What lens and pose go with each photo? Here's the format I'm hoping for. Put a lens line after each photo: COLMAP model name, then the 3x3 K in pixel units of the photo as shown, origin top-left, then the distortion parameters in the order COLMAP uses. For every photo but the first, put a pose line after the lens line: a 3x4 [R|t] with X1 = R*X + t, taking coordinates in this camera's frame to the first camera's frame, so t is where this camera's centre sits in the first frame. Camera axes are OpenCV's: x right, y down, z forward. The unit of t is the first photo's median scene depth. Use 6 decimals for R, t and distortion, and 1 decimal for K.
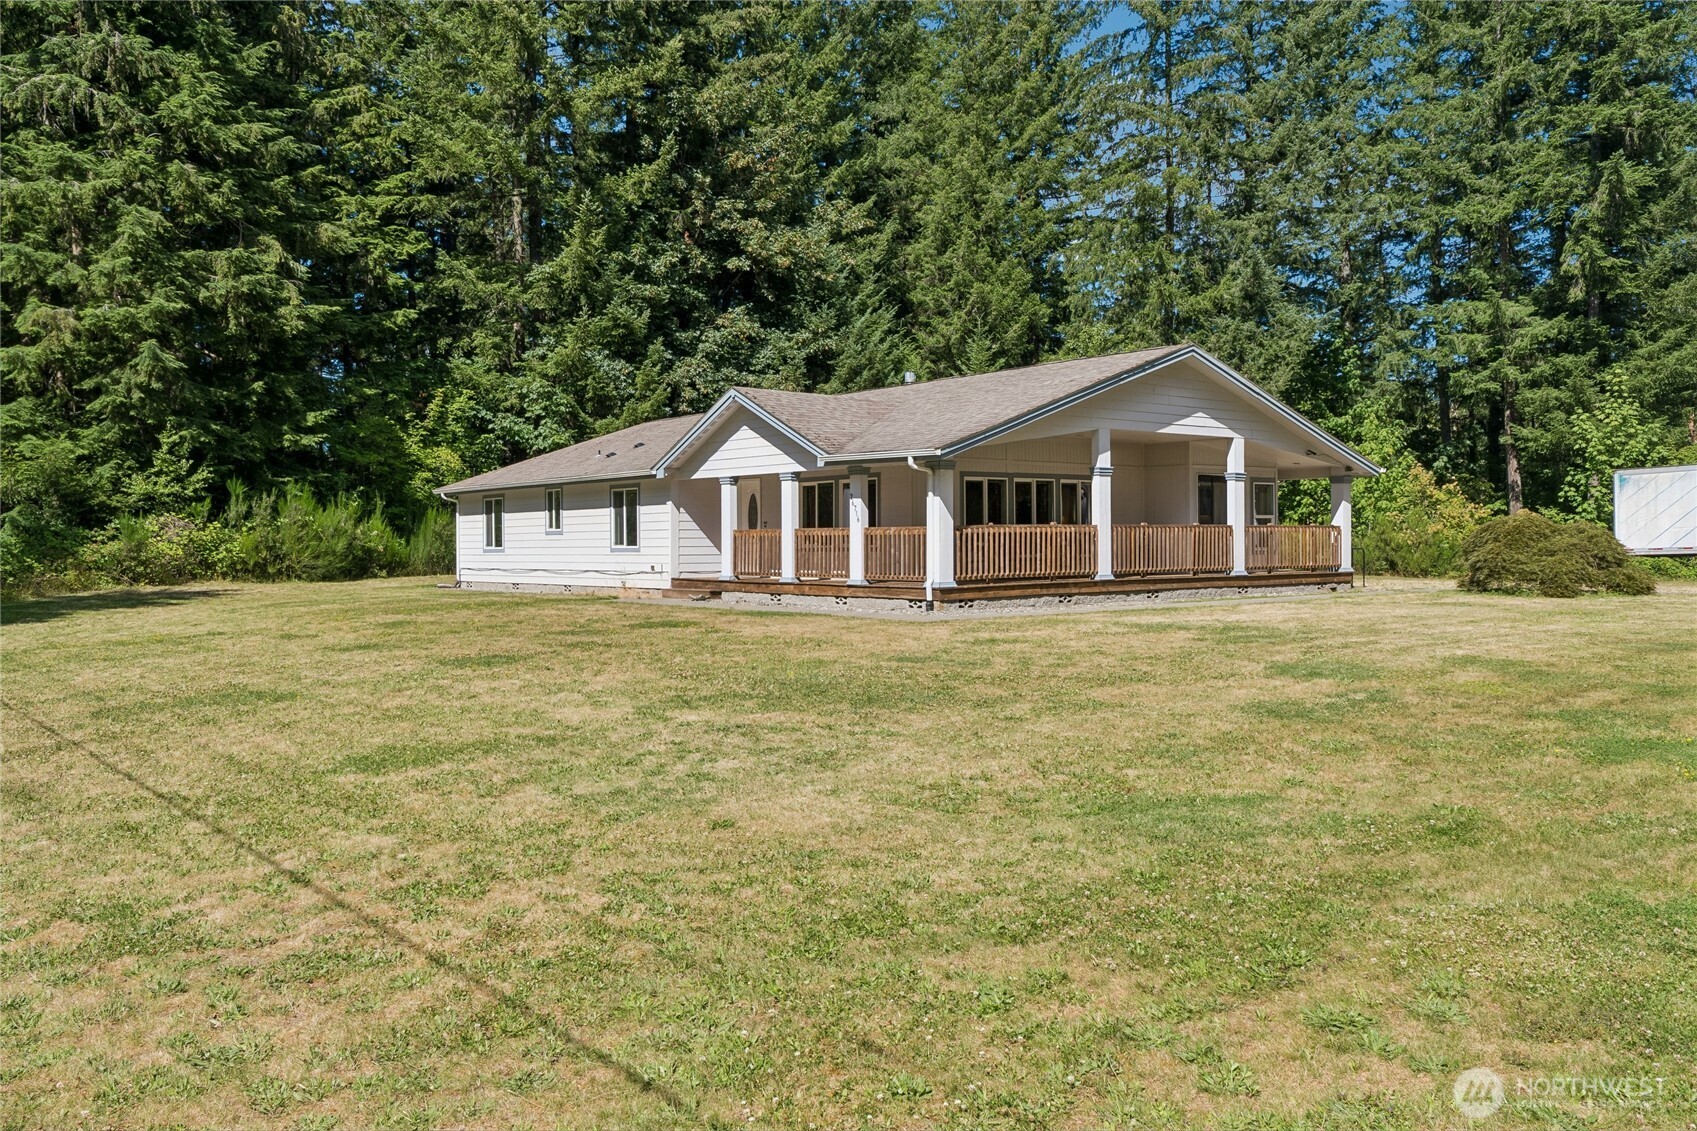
lens RADIAL K [[1387.7, 0, 868.4], [0, 1387.7, 552.5], [0, 0, 1]] dist [-0.007979, 0.002102]
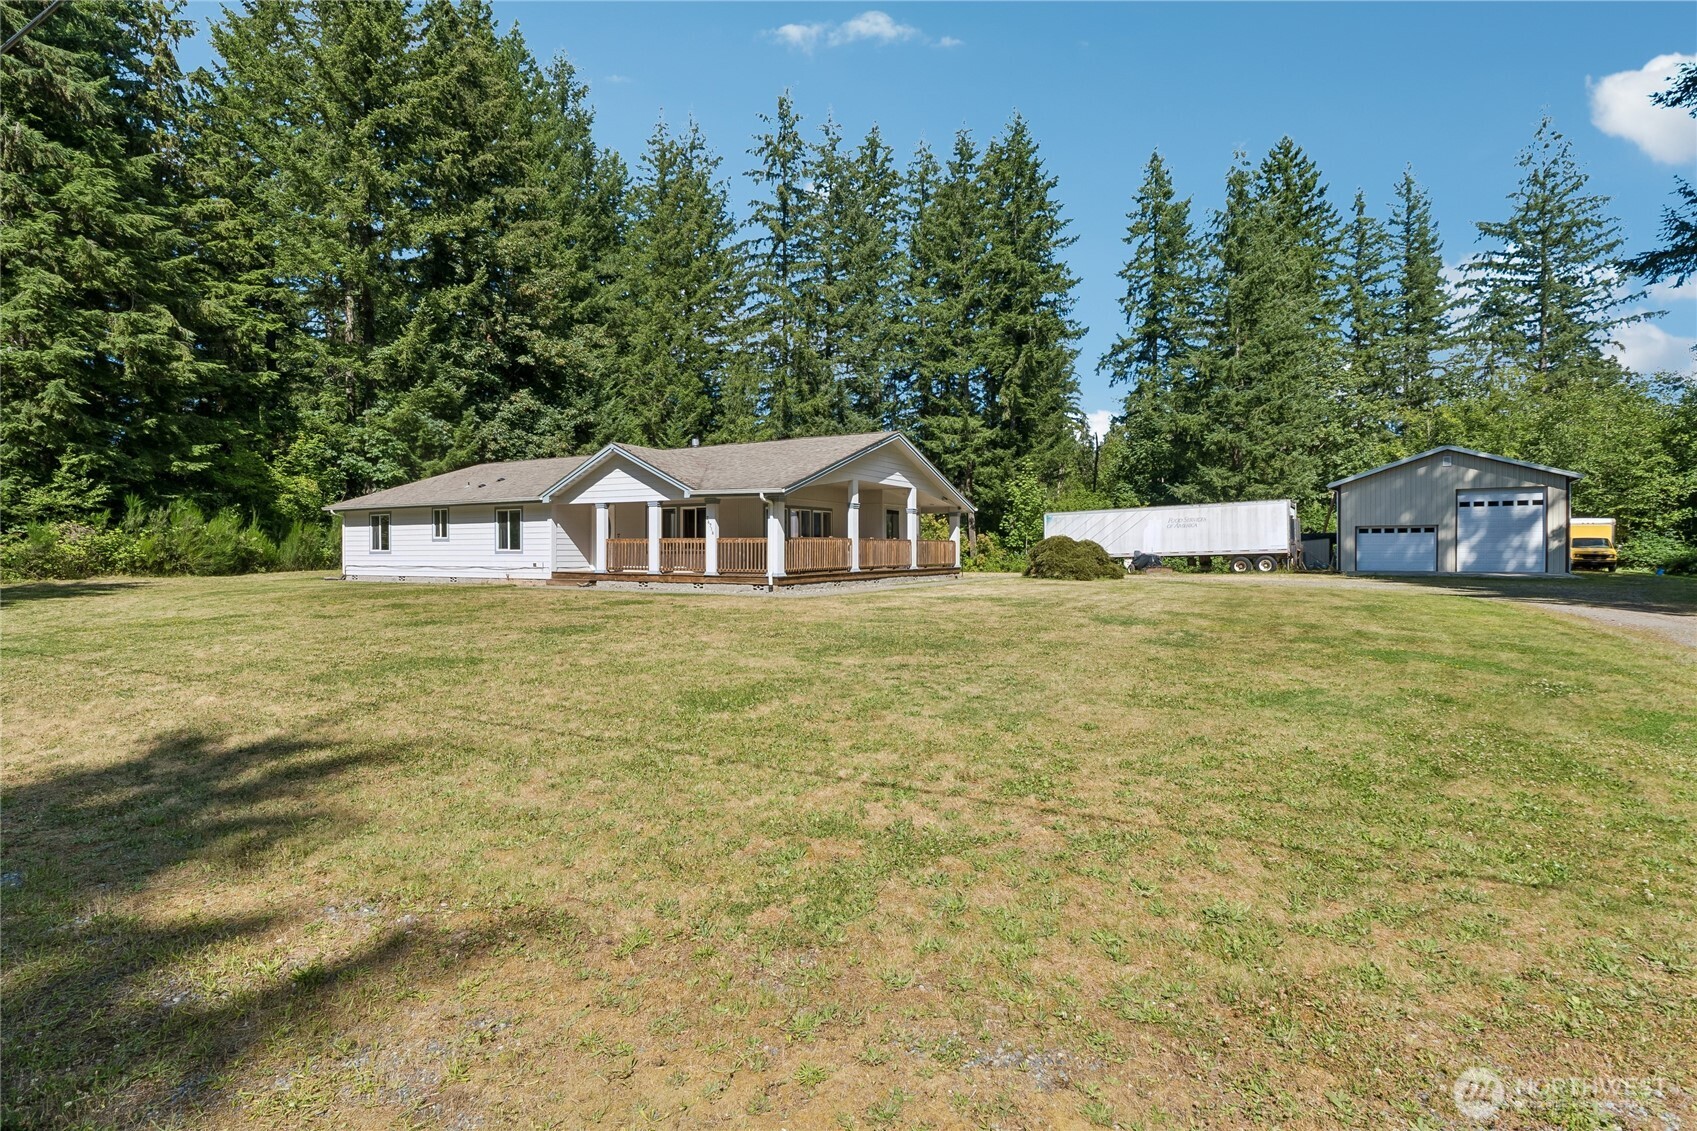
lens RADIAL K [[846.2, 0, 869.8], [0, 846.2, 561.9], [0, 0, 1]] dist [-0.020733, 0.007485]
pose [[0.927392, 0.001650, 0.374087, -0.112761], [-0.003632, 0.999983, 0.004593, 0.001950], [-0.374073, -0.005619, 0.927382, 0.038818]]
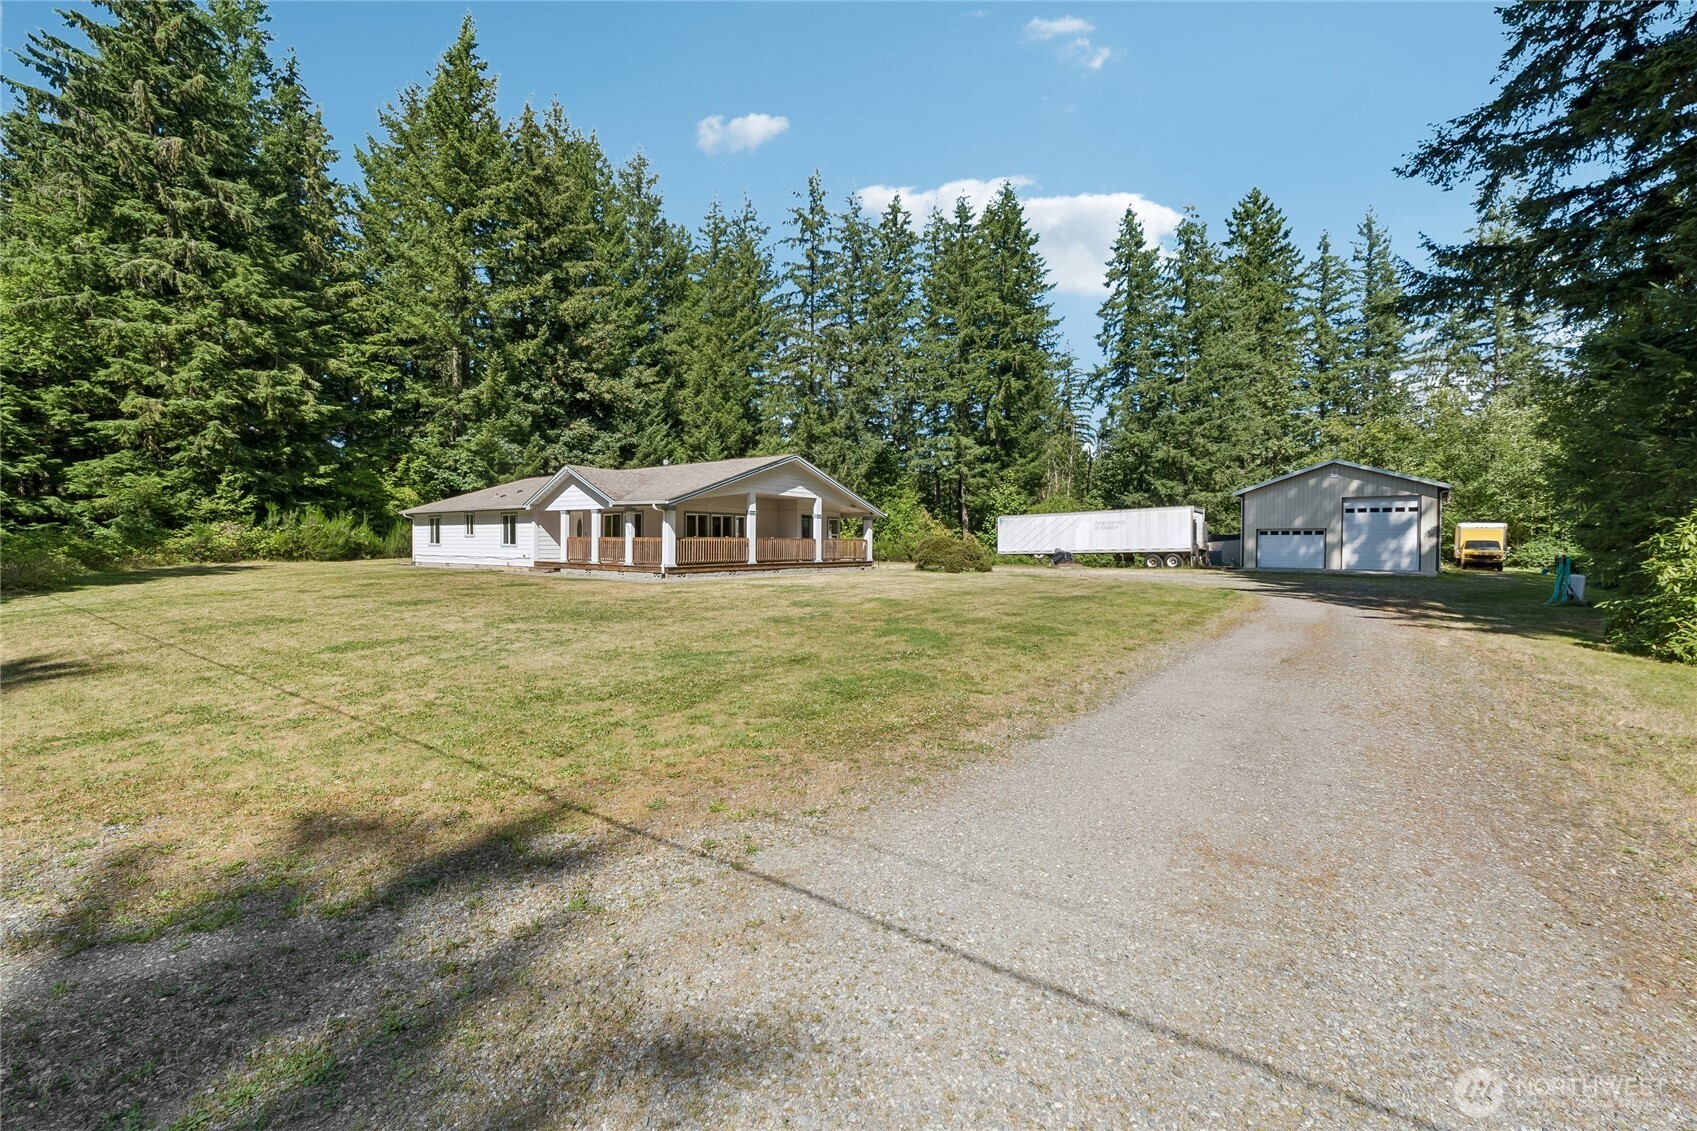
lens RADIAL K [[710.3, 0, 866.1], [0, 710.3, 557.6], [0, 0, 1]] dist [-0.014345, 0.000104]
pose [[0.963376, 0.009655, 0.267979, 0.027983], [-0.012989, 0.999859, 0.010674, -0.002227], [-0.267838, -0.013763, 0.963366, -0.055584]]
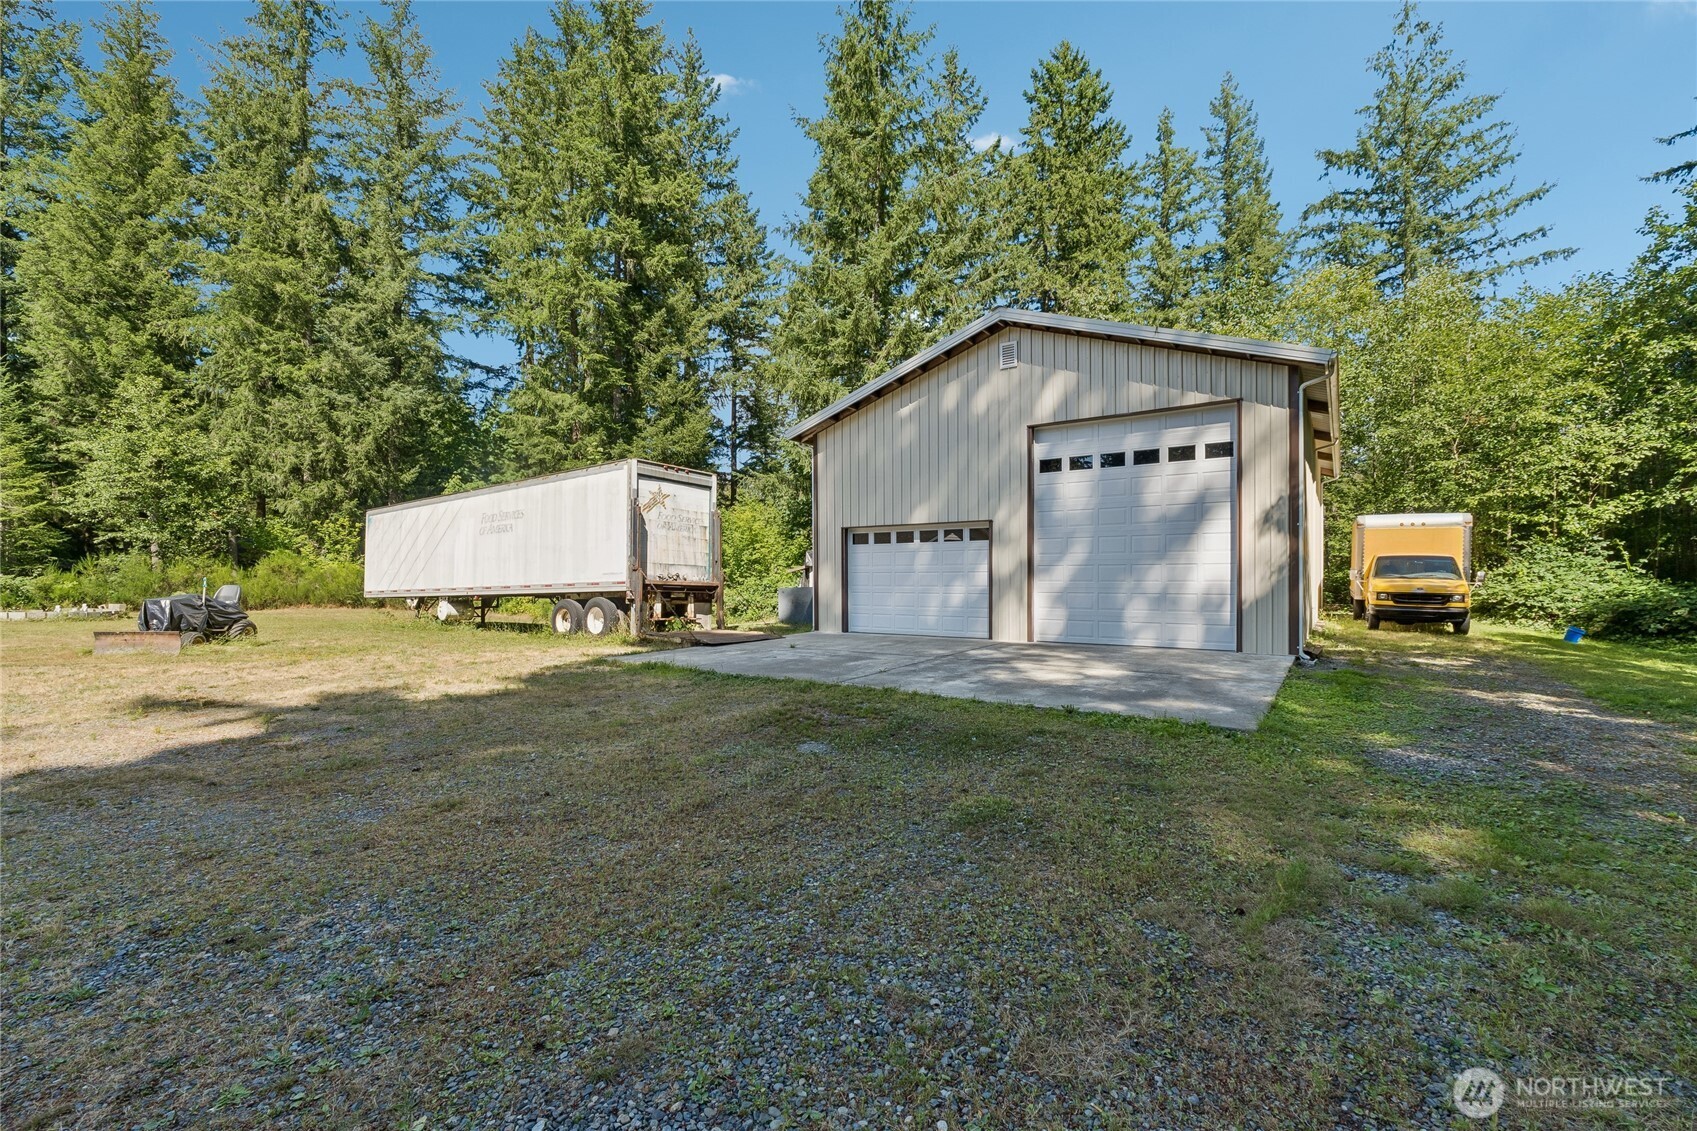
lens RADIAL K [[719.0, 0, 848.1], [0, 719.0, 579.5], [0, 0, 1]] dist [-0.010194, 0.000113]
pose [[0.938351, 0.003852, 0.345662, 0.750807], [-0.003968, 0.999992, -0.000372, -0.012960], [-0.345660, -0.001023, 0.938359, 0.440961]]
